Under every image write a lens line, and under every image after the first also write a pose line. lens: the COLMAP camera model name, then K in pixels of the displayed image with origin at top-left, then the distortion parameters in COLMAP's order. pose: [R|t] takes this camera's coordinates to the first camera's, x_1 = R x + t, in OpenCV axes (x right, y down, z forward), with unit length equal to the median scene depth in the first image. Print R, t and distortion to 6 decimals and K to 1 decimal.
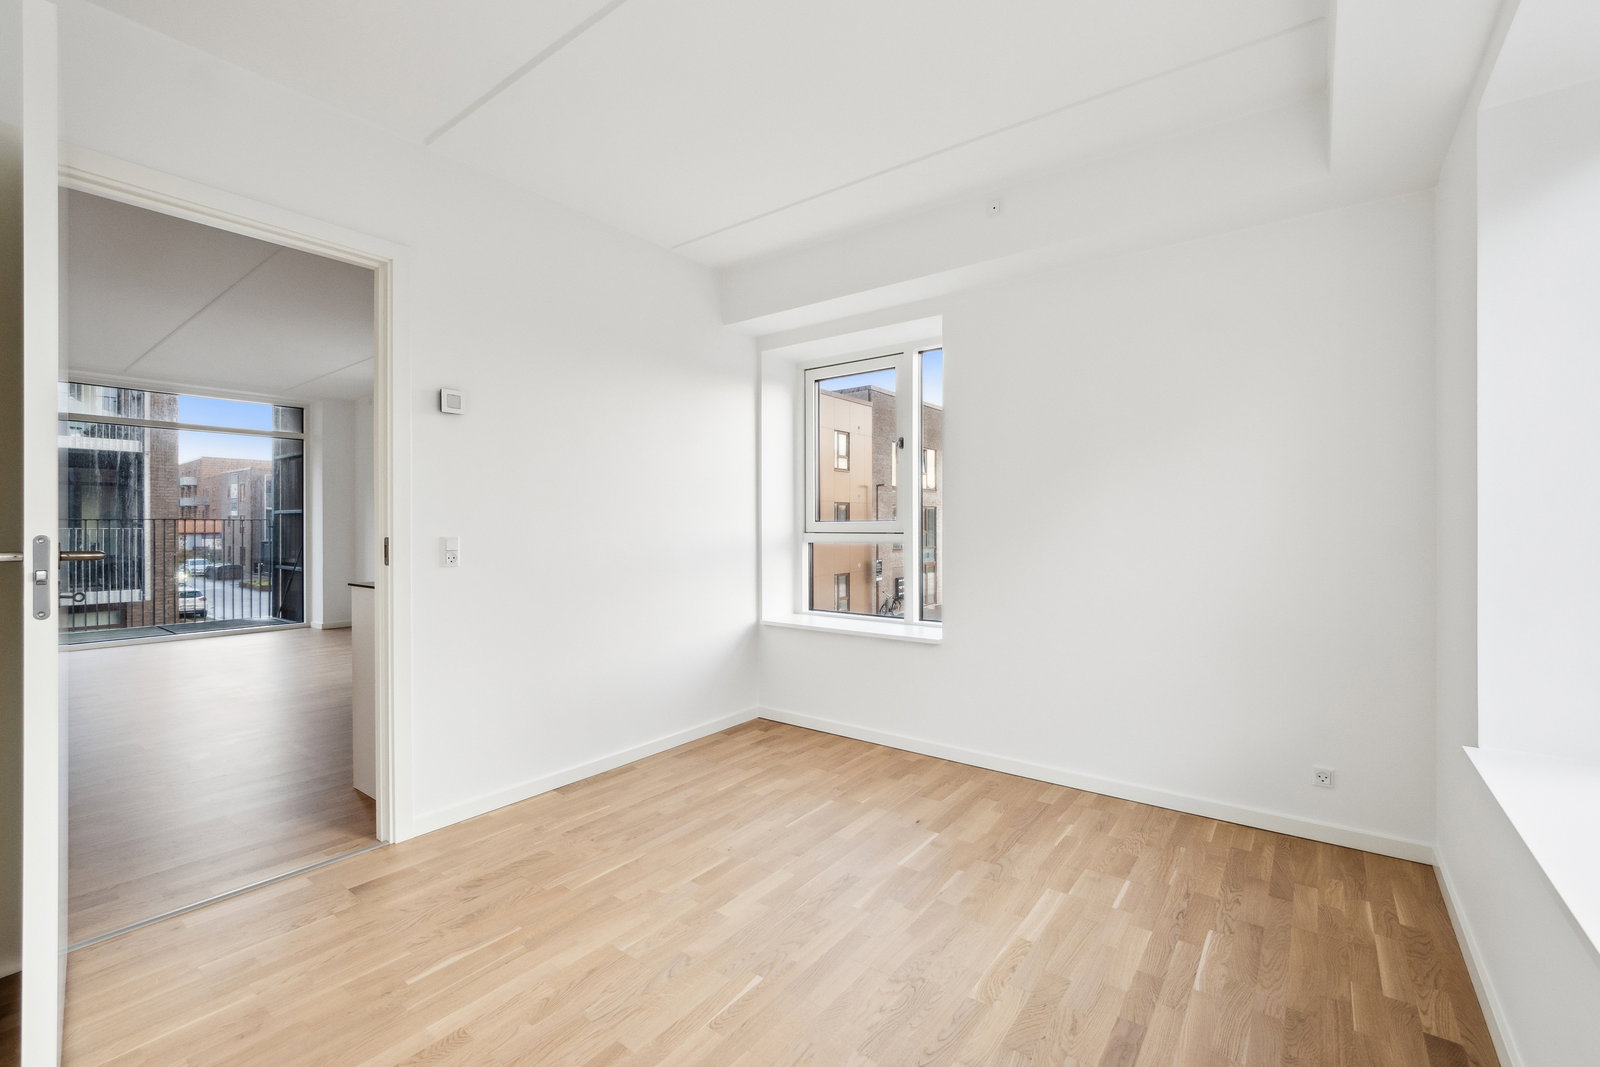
lens RADIAL K [[694.4, 0, 802.8], [0, 694.4, 527.2], [0, 0, 1]] dist [0.000218, 0.000109]
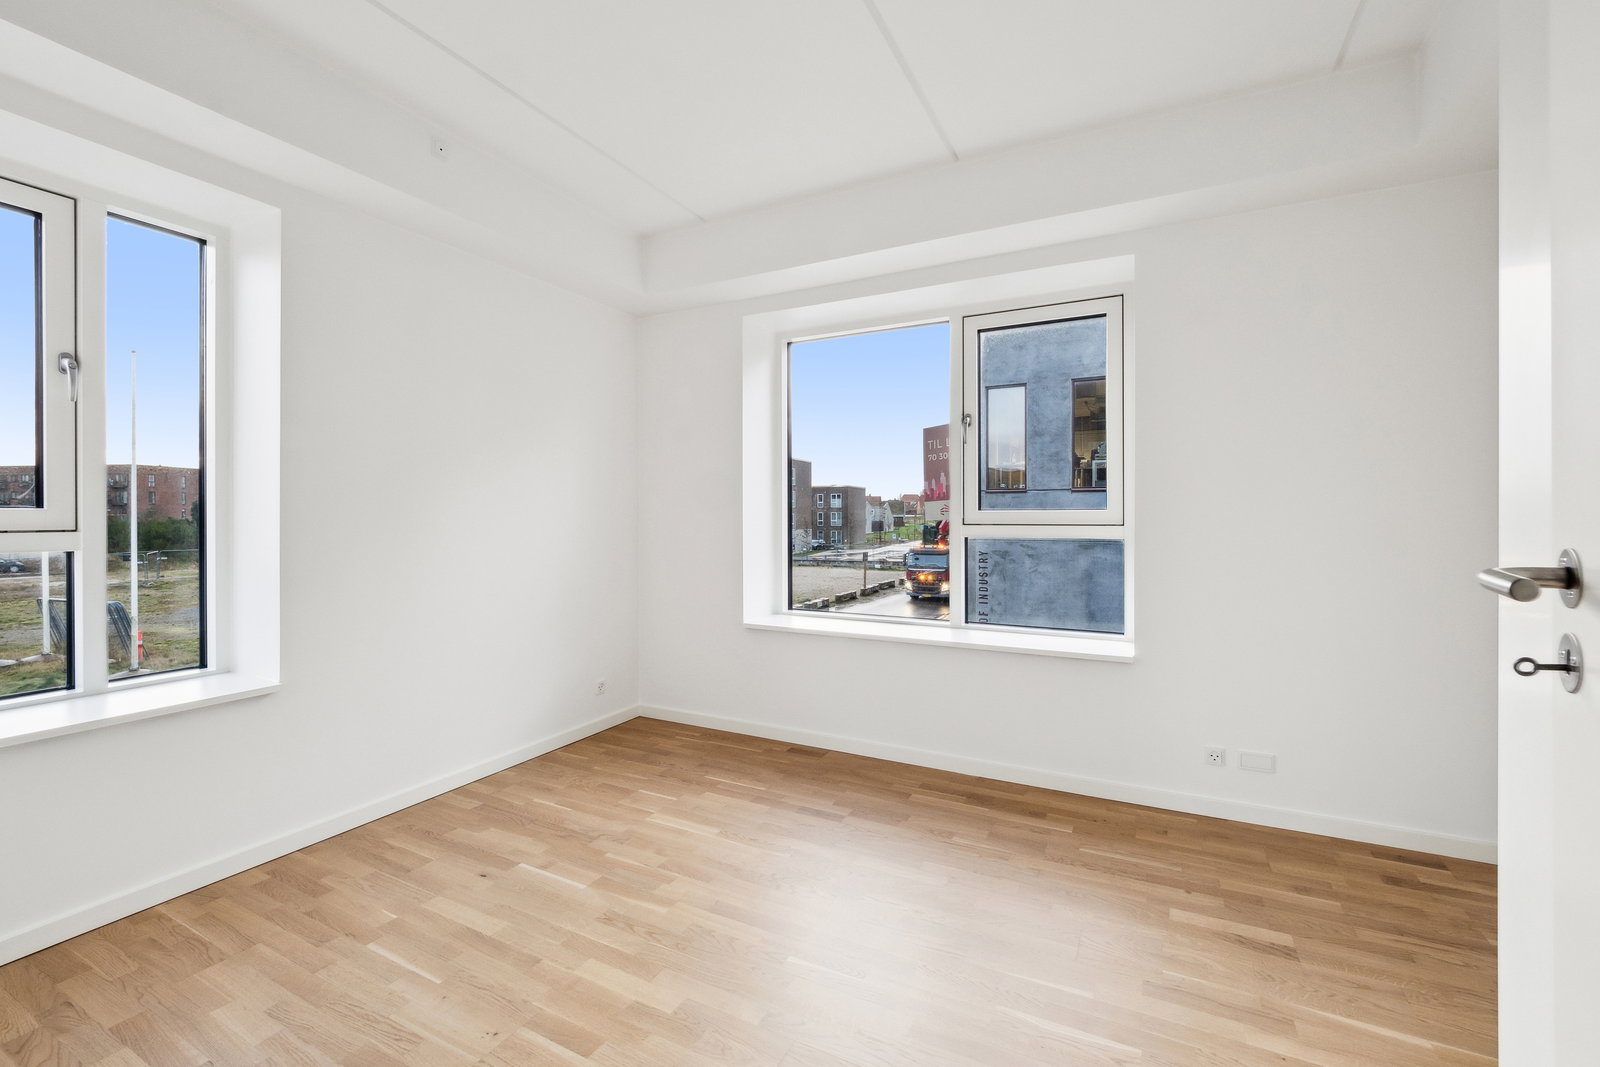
lens RADIAL K [[676.9, 0, 803.6], [0, 676.9, 520.2], [0, 0, 1]] dist [0.000153, 0.000052]
pose [[-0.176030, -0.001460, 0.984384, -0.777865], [0.004669, 0.999986, 0.002318, 0.001664], [-0.984374, 0.005004, -0.176021, 0.858094]]
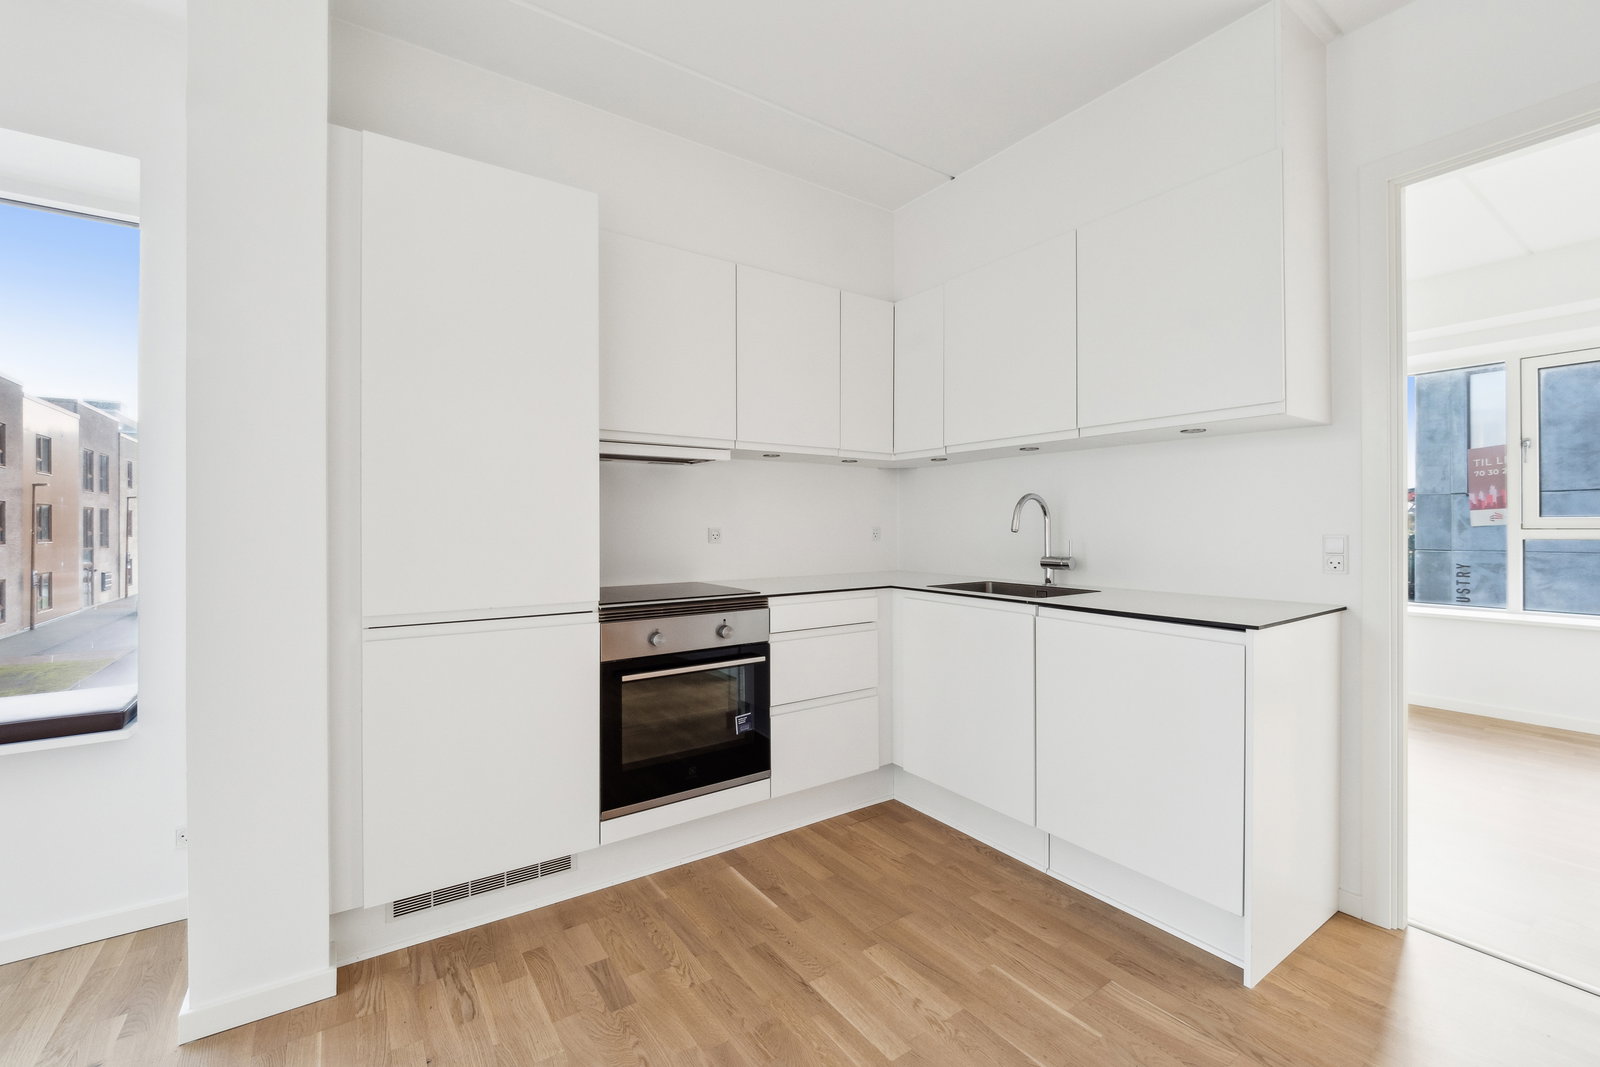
lens RADIAL K [[694.4, 0, 802.8], [0, 694.4, 527.2], [0, 0, 1]] dist [0.000218, 0.000109]
pose [[0.291036, -0.000185, 0.956712, -1.206332], [0.006206, 0.999979, -0.001695, 0.002358], [-0.956692, 0.006431, 0.291031, 1.174807]]
